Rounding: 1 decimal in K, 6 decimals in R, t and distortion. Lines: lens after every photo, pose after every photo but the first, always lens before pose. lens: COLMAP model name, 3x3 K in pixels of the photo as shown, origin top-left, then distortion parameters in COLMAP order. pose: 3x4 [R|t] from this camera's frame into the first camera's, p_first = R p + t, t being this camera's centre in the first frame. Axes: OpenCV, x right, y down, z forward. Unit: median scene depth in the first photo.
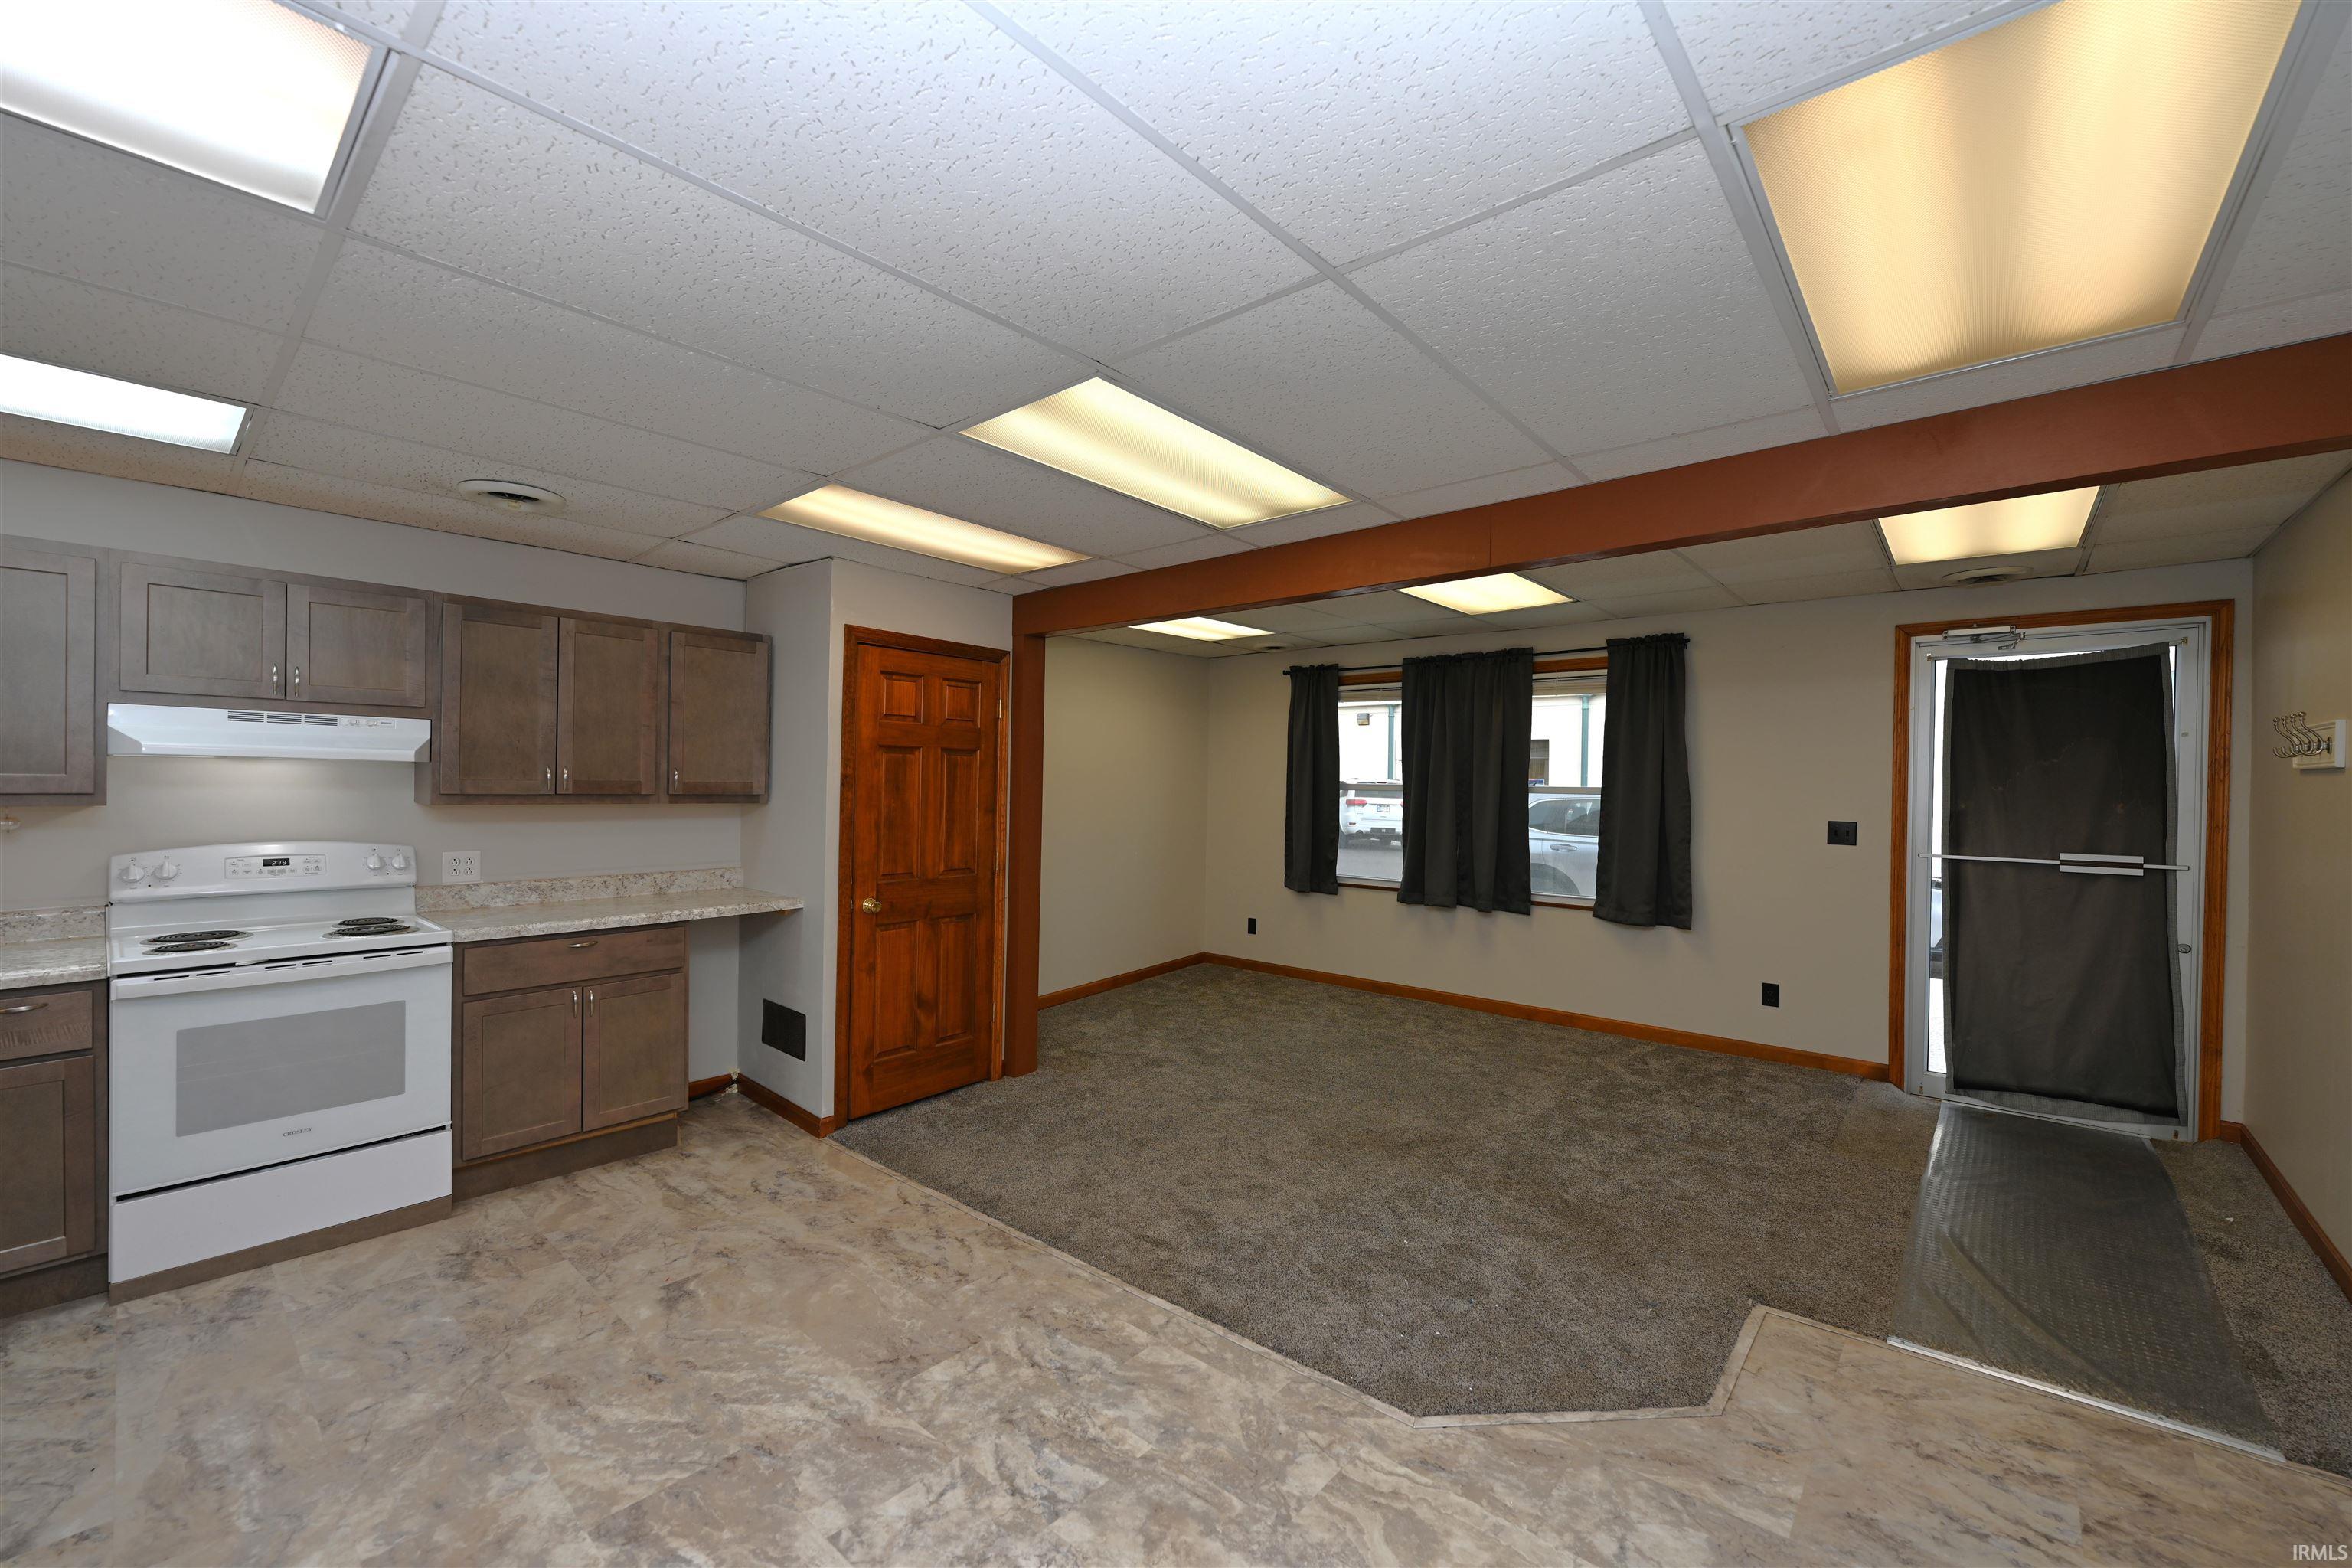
lens RADIAL K [[941.0, 0, 1169.3], [0, 941.0, 784.1], [0, 0, 1]] dist [-0.000746, -0.000177]
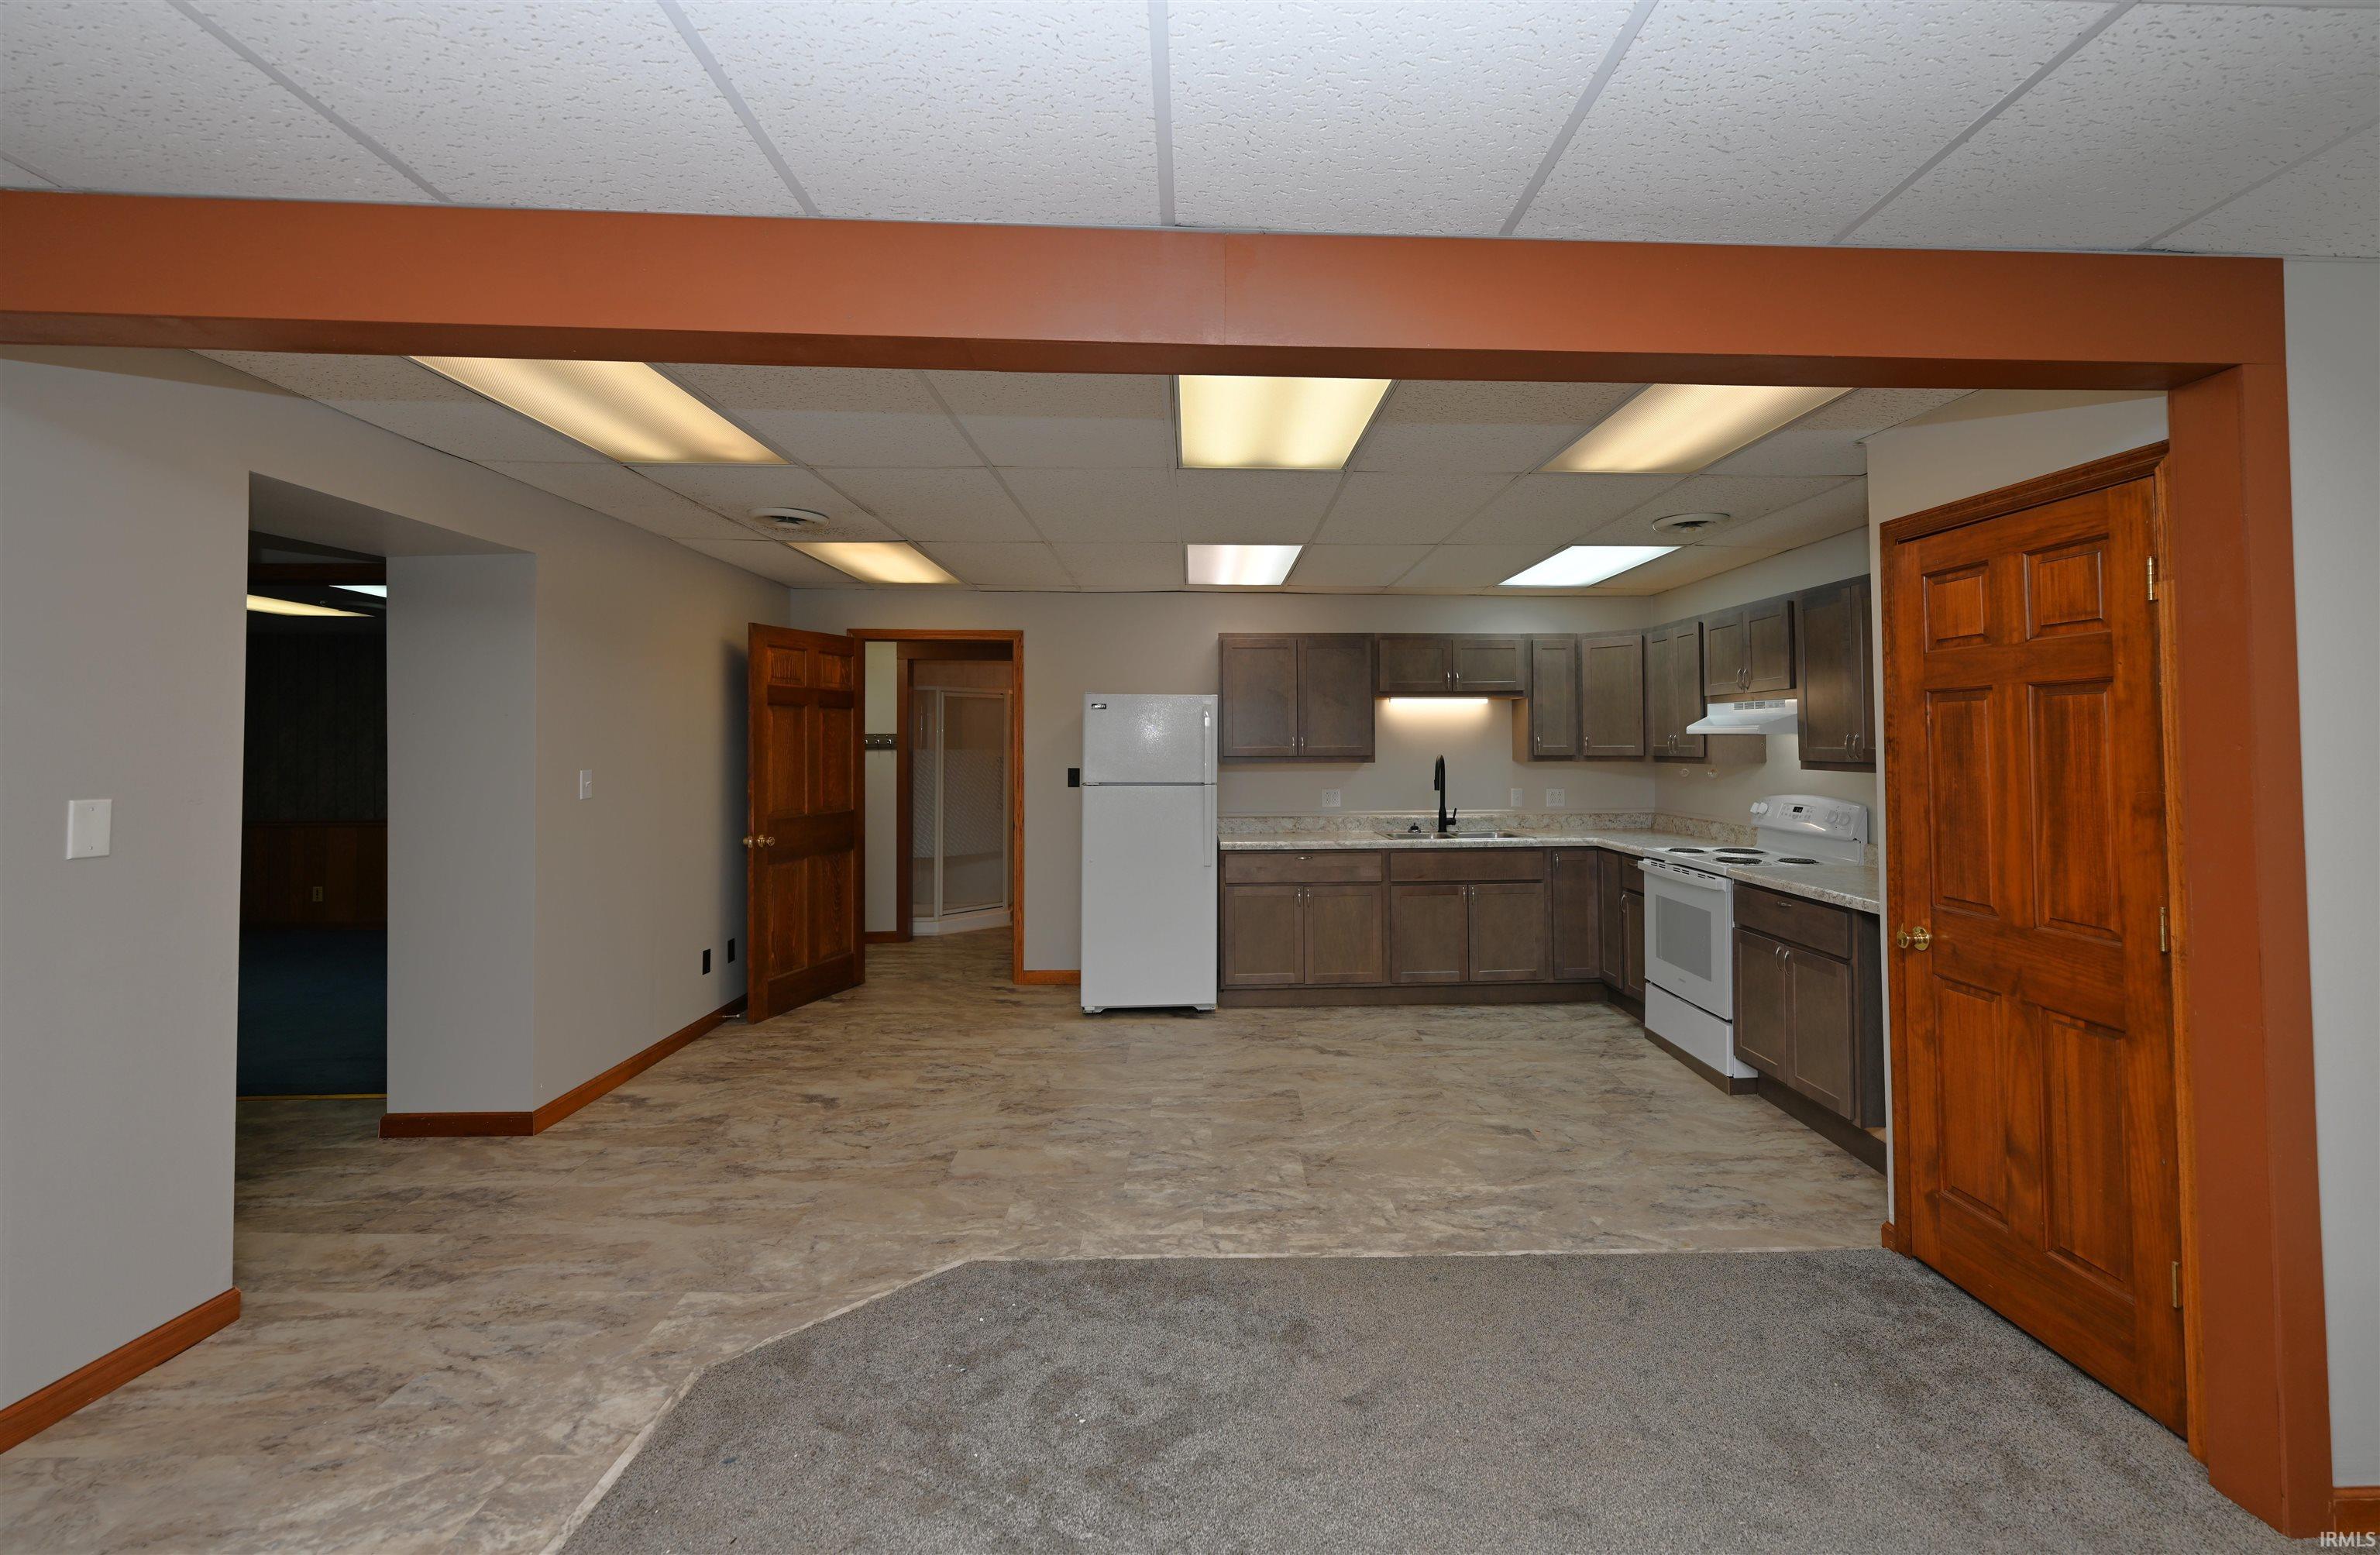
lens RADIAL K [[976.8, 0, 1244.8], [0, 976.8, 723.8], [0, 0, 1]] dist [-0.001770, 0.000333]
pose [[-0.712447, -0.024270, -0.701307, 0.626681], [-0.007473, 0.999607, -0.027001, 0.003643], [0.701687, -0.013996, -0.712348, 1.481568]]
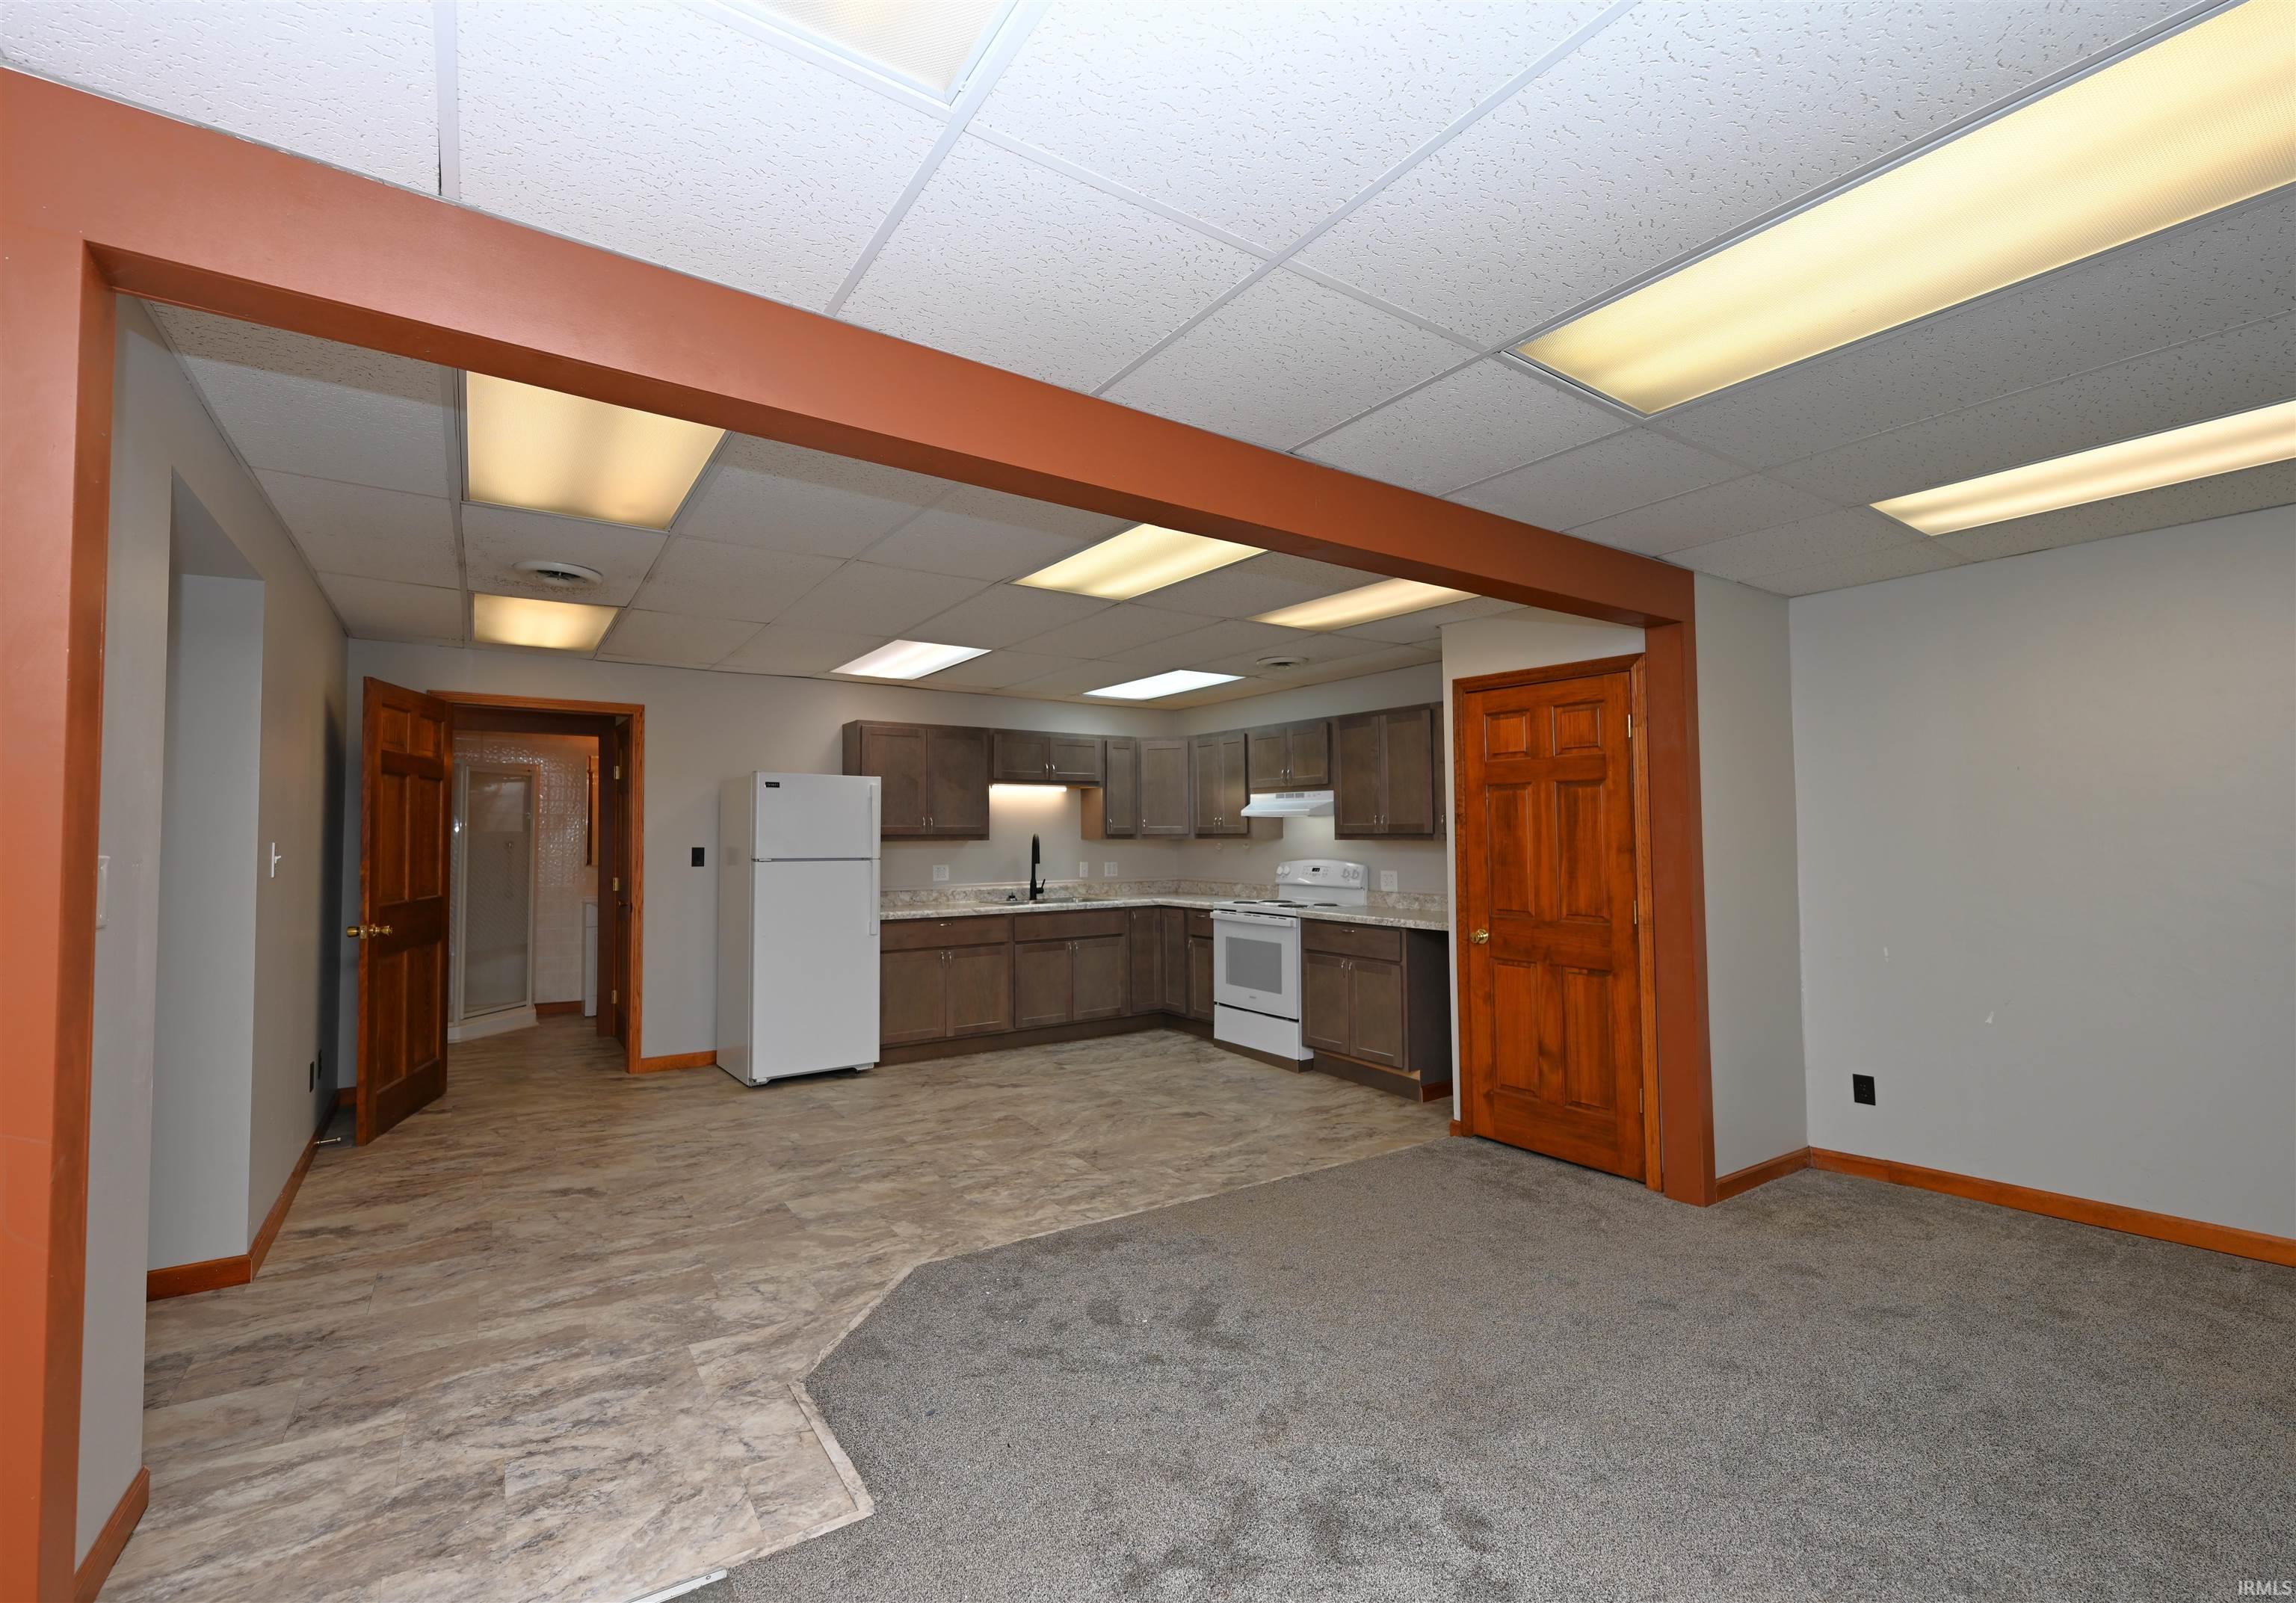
lens RADIAL K [[946.4, 0, 1085.1], [0, 946.4, 802.0], [0, 0, 1]] dist [0.000696, -0.001027]
pose [[-0.282400, -0.044700, -0.958255, 1.067169], [-0.002161, 0.998941, -0.045961, 0.036264], [0.959294, -0.010908, -0.282198, 1.122310]]
